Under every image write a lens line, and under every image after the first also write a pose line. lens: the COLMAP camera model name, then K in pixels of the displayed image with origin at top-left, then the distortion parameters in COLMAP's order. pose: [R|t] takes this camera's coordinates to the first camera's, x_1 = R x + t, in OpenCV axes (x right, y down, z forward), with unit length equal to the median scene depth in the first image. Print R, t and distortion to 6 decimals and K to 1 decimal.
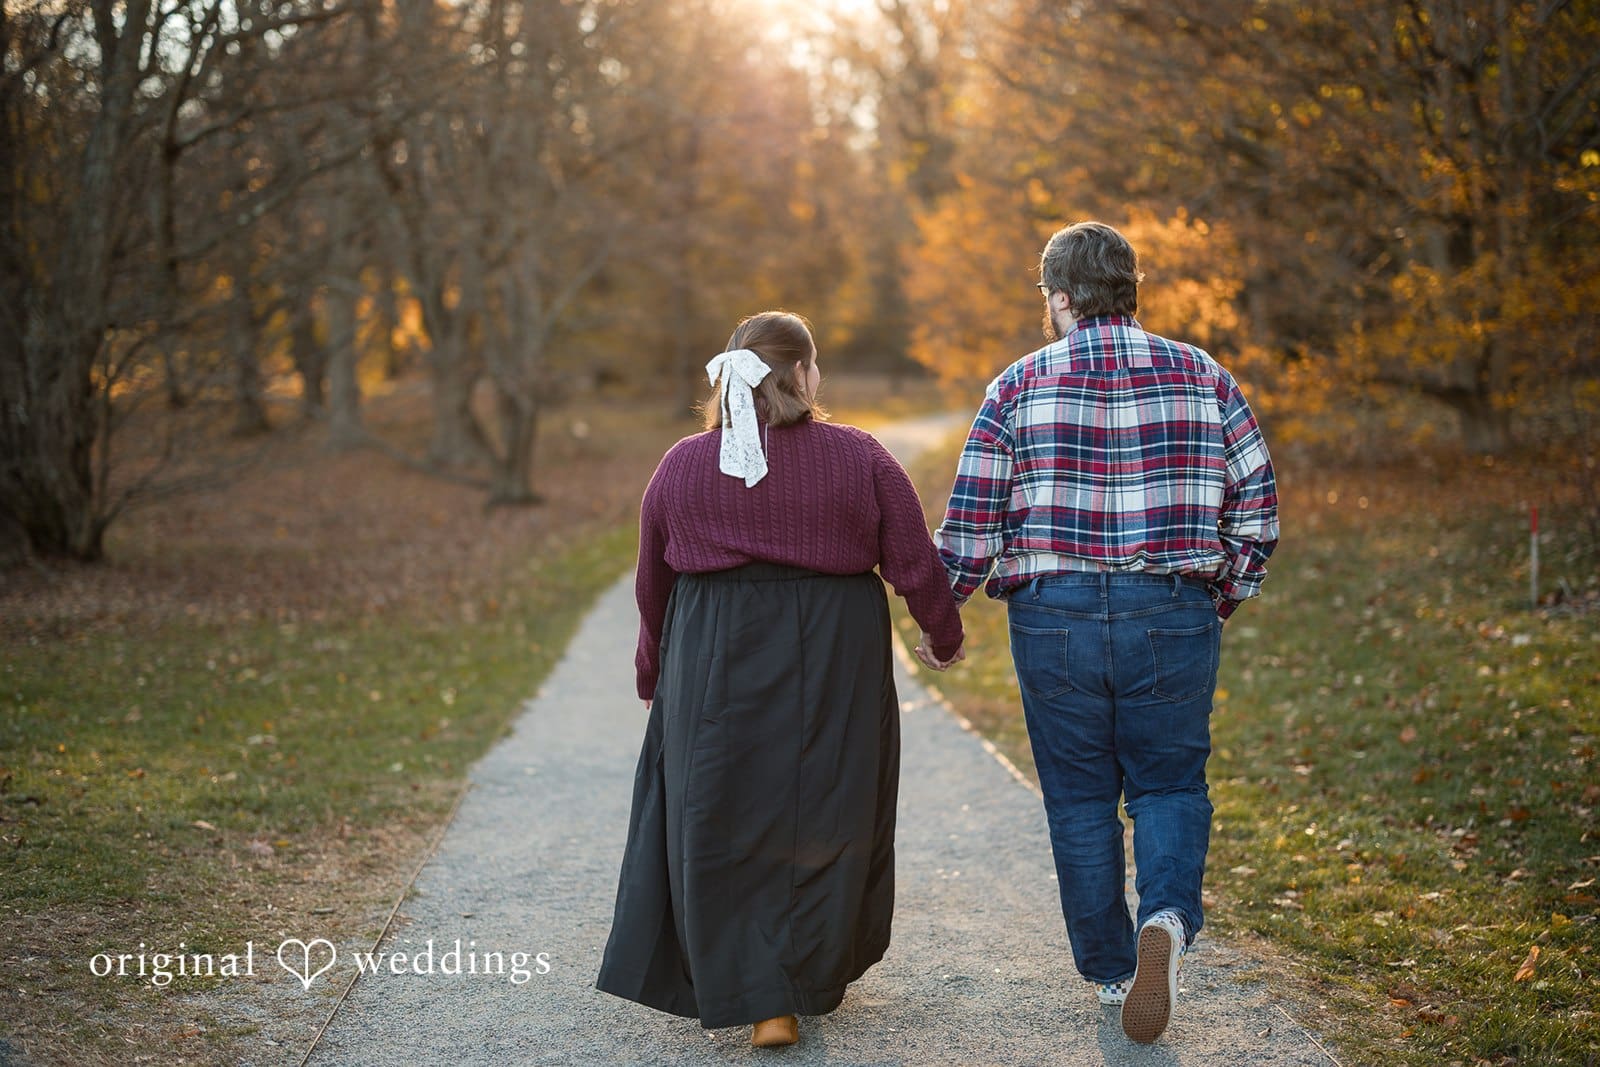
lens RADIAL K [[2238.5, 0, 800.0], [0, 2238.5, 533.5], [0, 0, 1]] dist [-0.002339, 0.072946]
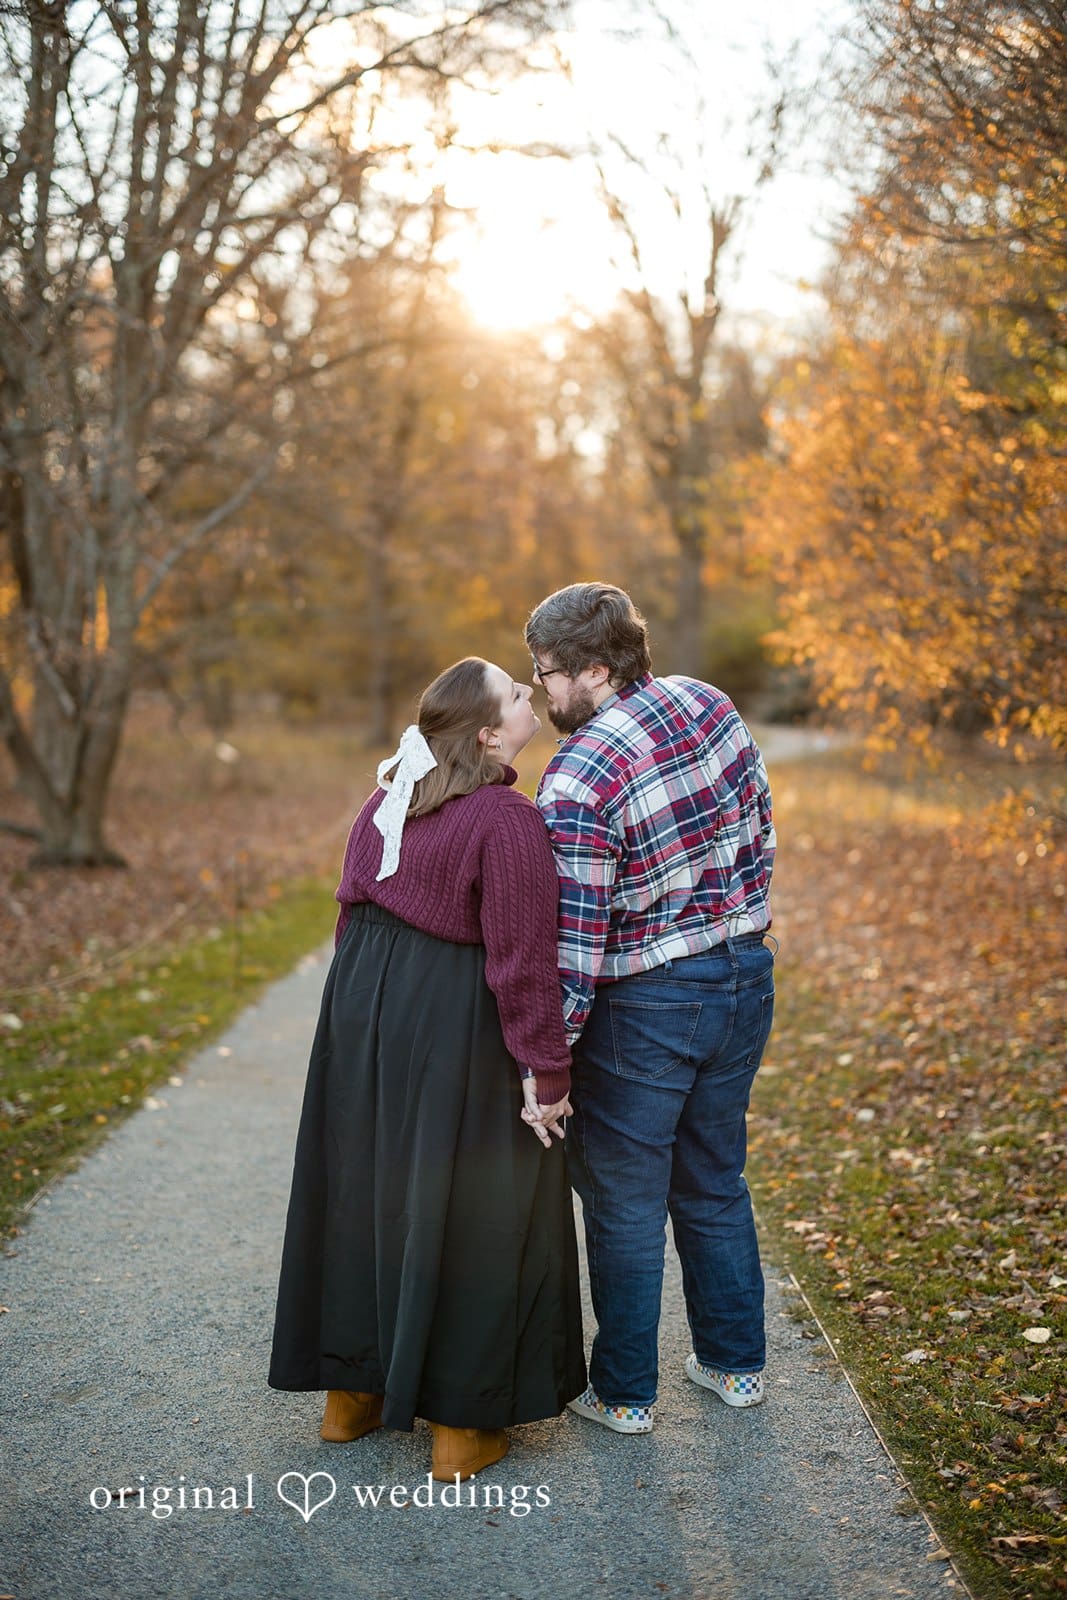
lens RADIAL K [[2238.5, 0, 533.5], [0, 2238.5, 800.0], [0, 0, 1]] dist [-0.002339, 0.072946]
pose [[0.998805, 0.047580, 0.011210, -0.007483], [-0.047191, 0.998350, -0.032726, -0.014187], [-0.012748, 0.032158, 0.999401, 0.315306]]
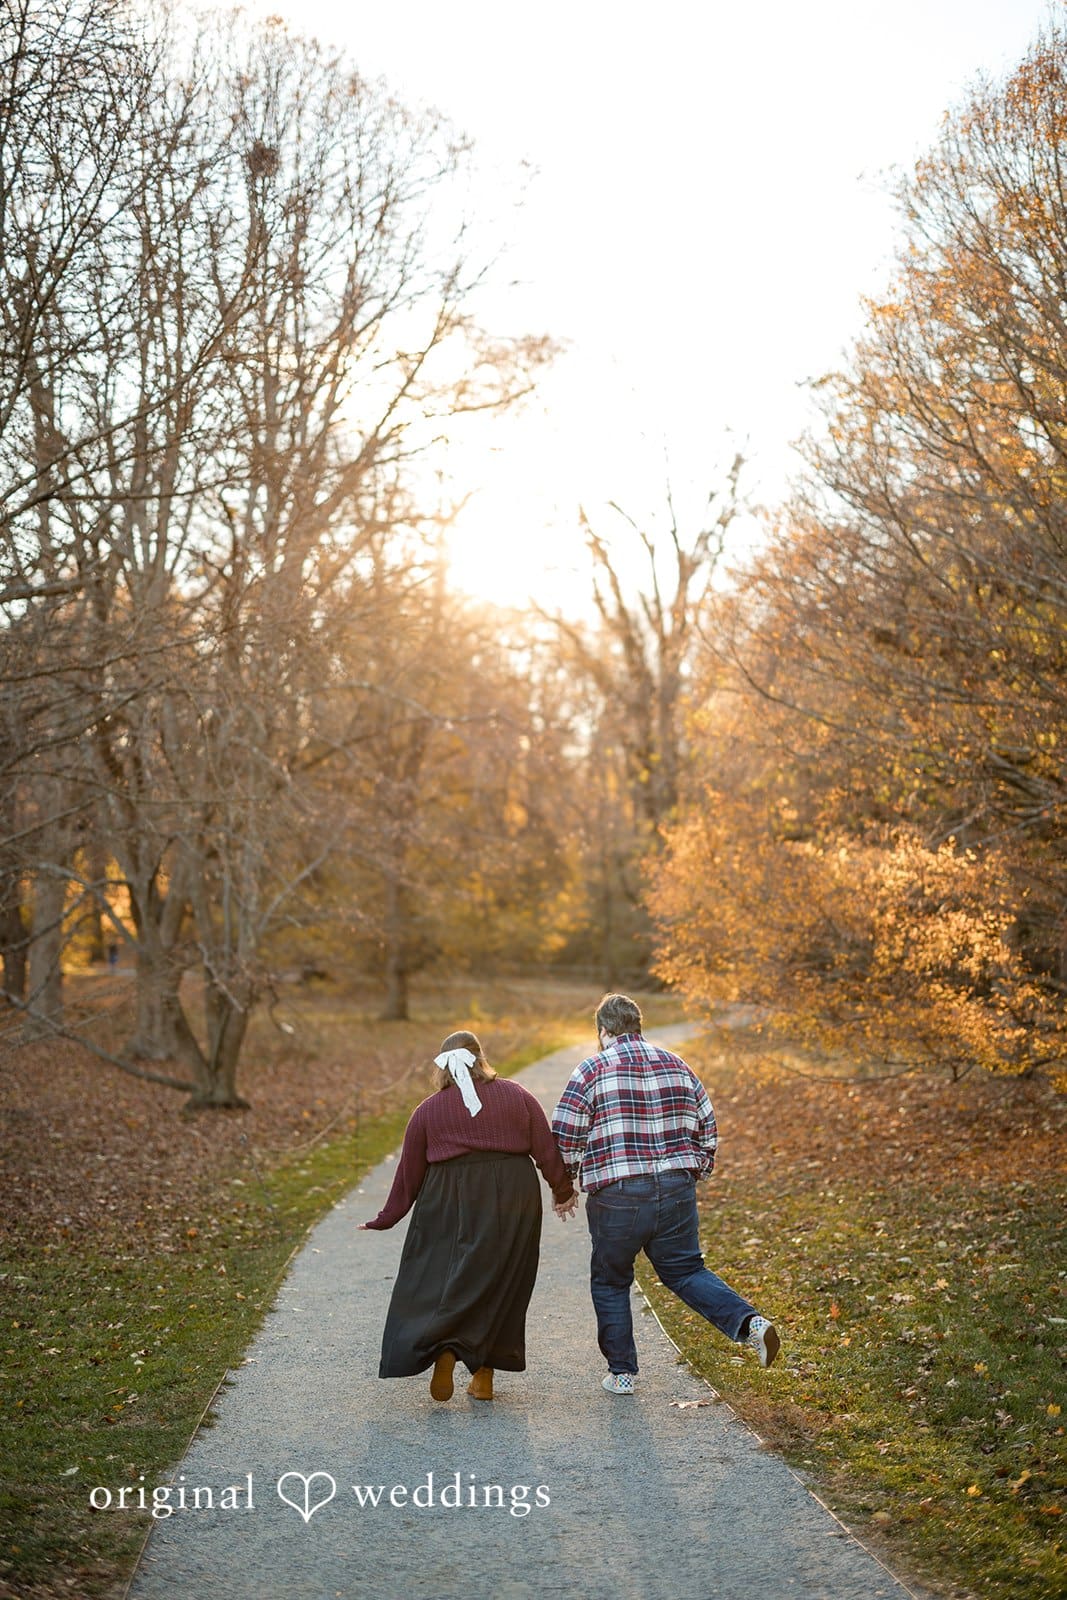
lens RADIAL K [[2238.5, 0, 533.5], [0, 2238.5, 800.0], [0, 0, 1]] dist [-0.002339, 0.072946]
pose [[0.998693, 0.050216, 0.009536, -0.008244], [-0.048239, 0.987662, -0.148984, -0.006112], [-0.016900, 0.148329, 0.988794, 0.038719]]
